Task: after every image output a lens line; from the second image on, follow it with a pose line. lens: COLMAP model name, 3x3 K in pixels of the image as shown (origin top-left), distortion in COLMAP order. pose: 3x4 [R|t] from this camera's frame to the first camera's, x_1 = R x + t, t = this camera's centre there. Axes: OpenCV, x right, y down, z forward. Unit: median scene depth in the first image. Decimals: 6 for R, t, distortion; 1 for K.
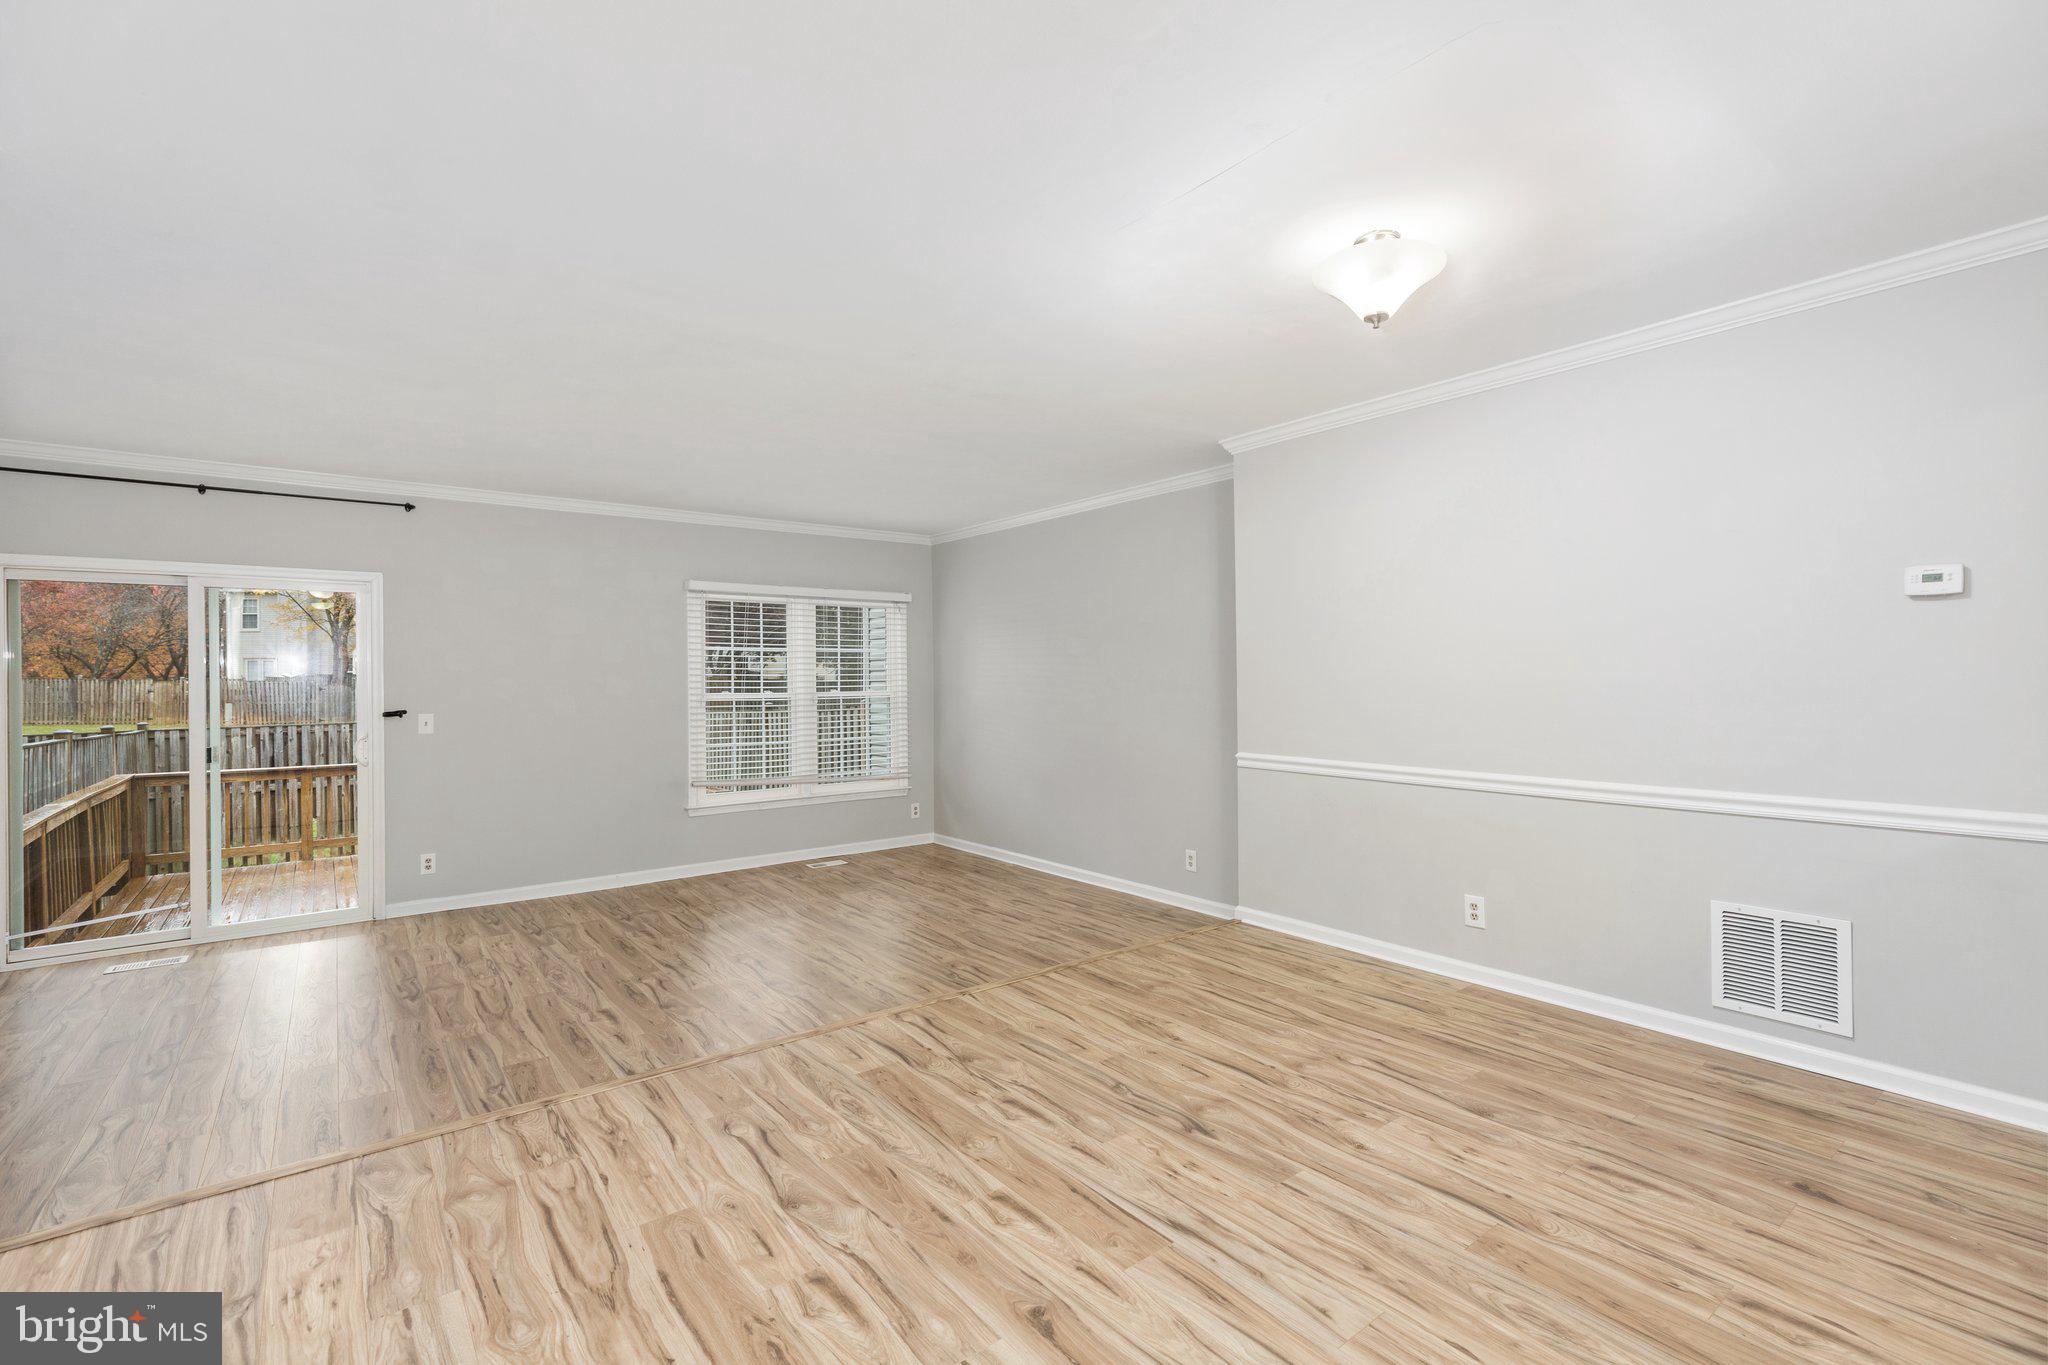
lens RADIAL K [[916.3, 0, 1039.2], [0, 916.3, 682.1], [0, 0, 1]] dist [-0.001865, 0.003988]
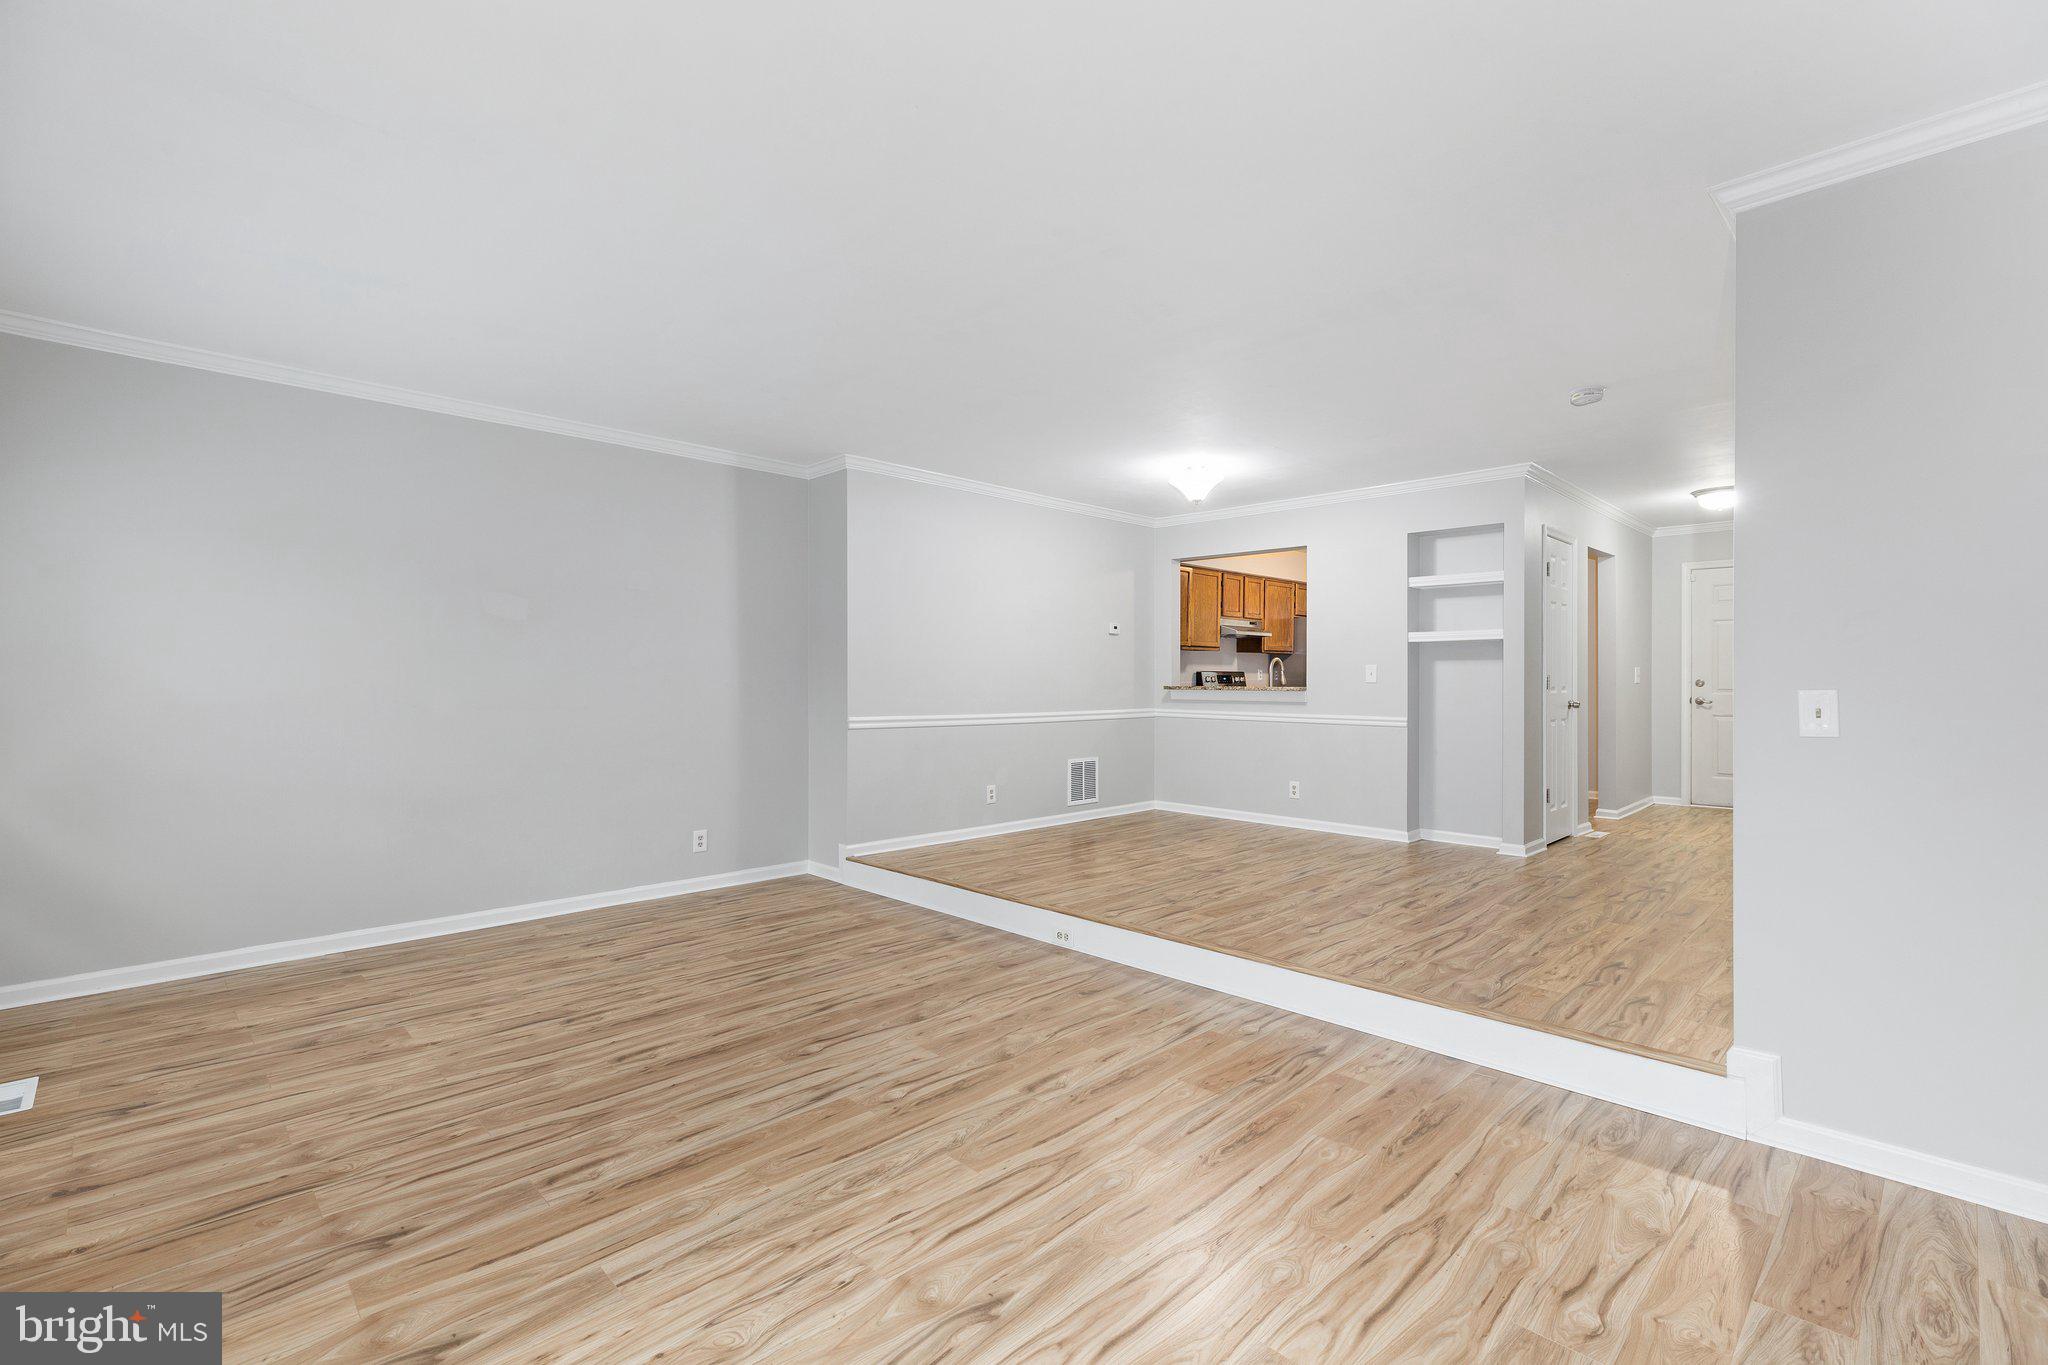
lens RADIAL K [[916.3, 0, 1009.5], [0, 916.3, 681.6], [0, 0, 1]] dist [-0.001865, 0.003988]
pose [[-0.107519, 0.006923, 0.994179, -1.431238], [0.004813, 0.999968, -0.006443, 0.054753], [-0.994191, 0.004093, -0.107549, 1.314298]]
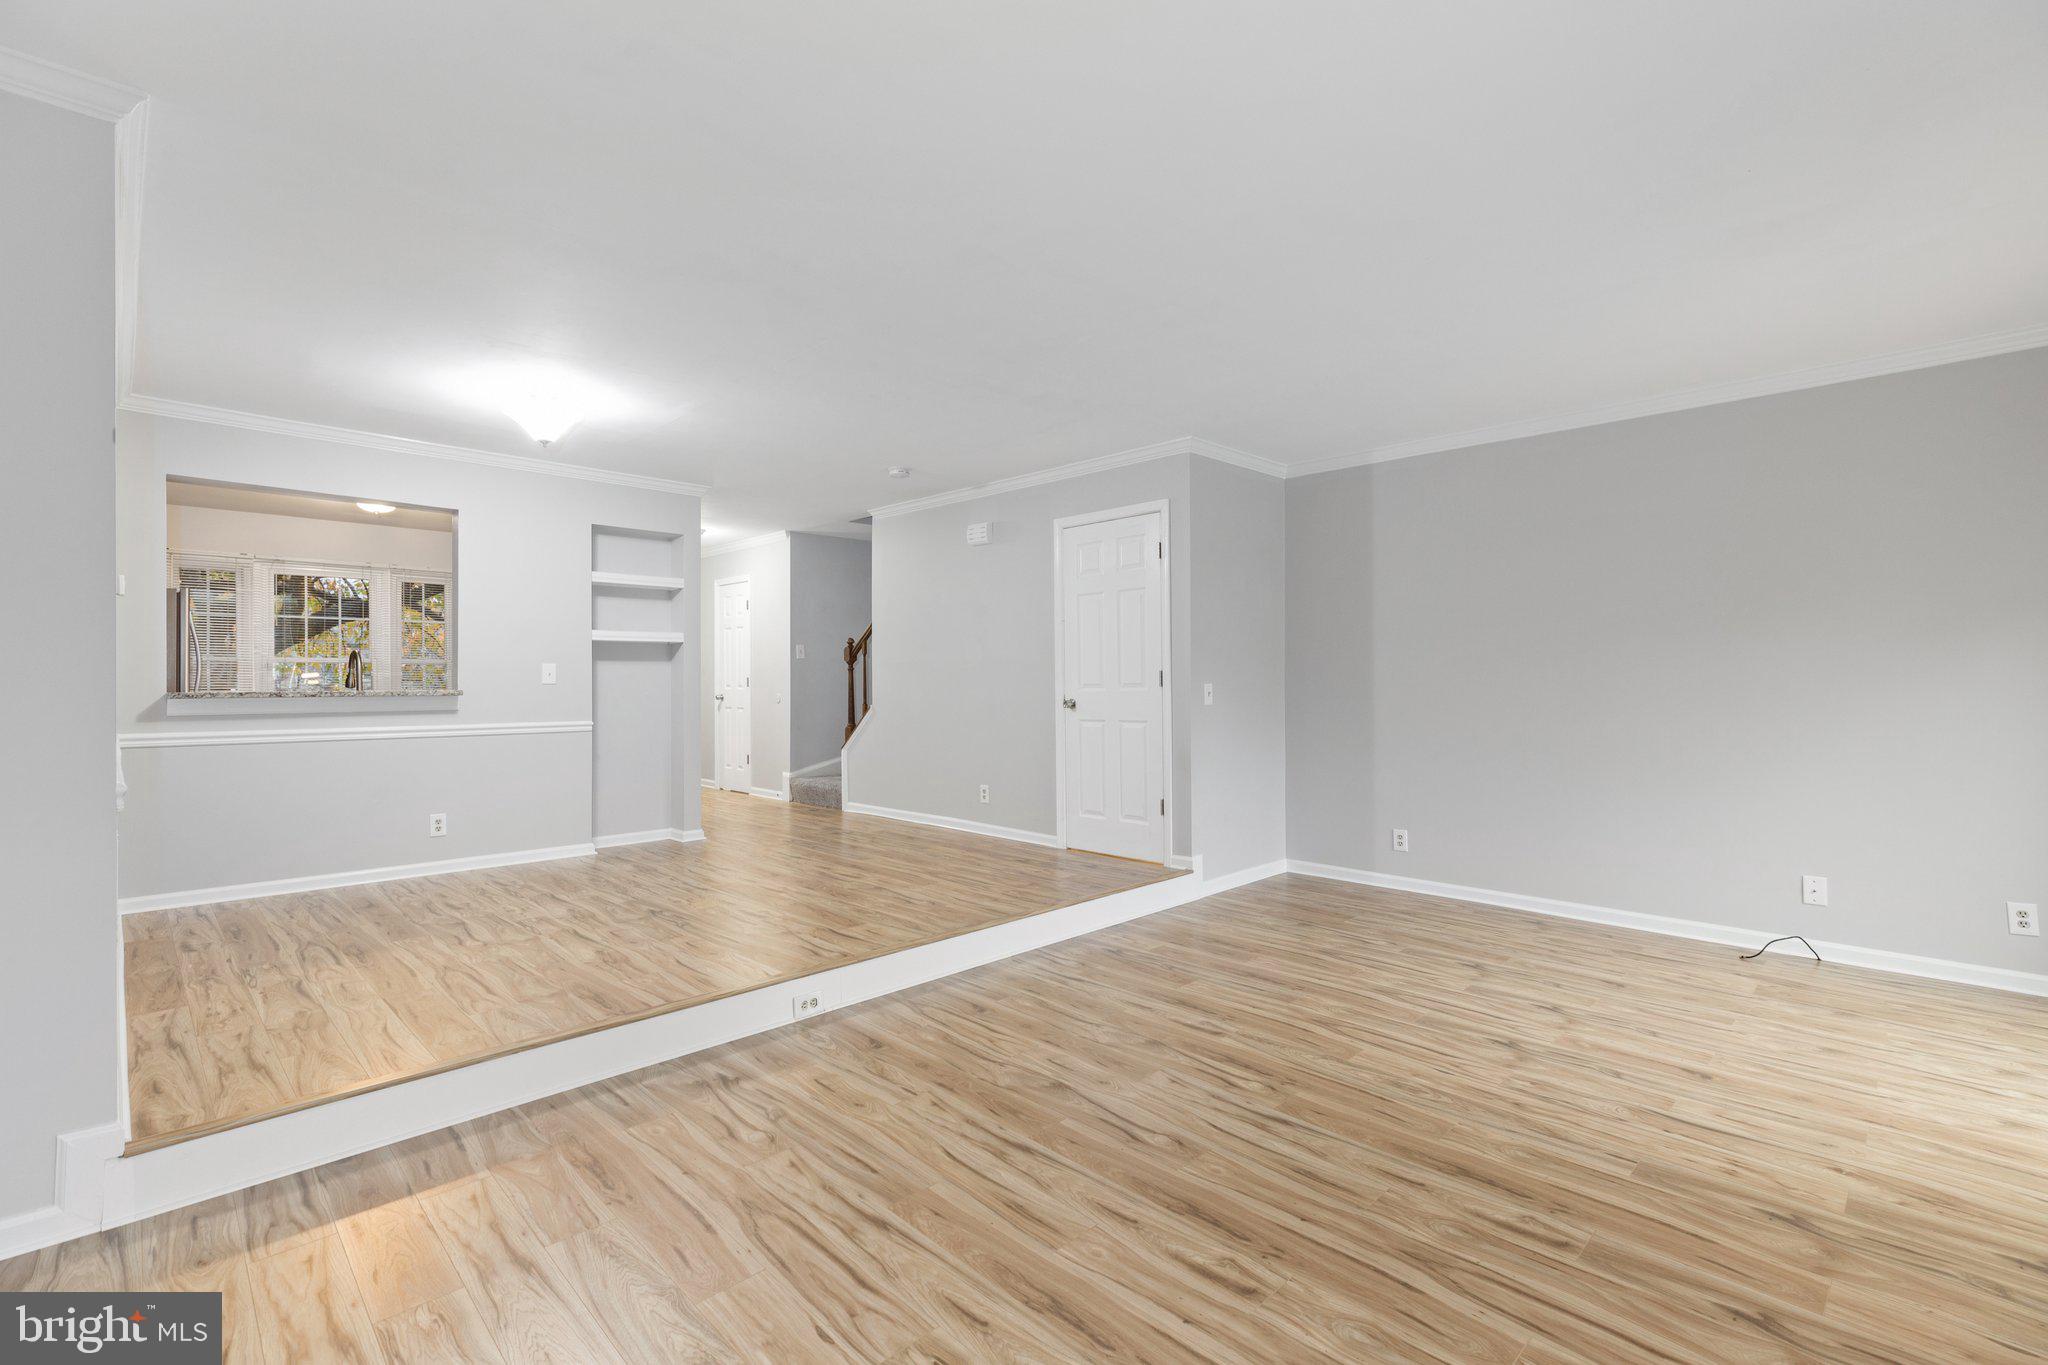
lens RADIAL K [[916.3, 0, 1035.6], [0, 916.3, 663.5], [0, 0, 1]] dist [-0.001865, 0.003988]
pose [[-0.992186, 0.010151, -0.124358, -0.255894], [0.011256, 0.999903, -0.008187, 0.035165], [0.124263, -0.009522, -0.992204, 2.174554]]
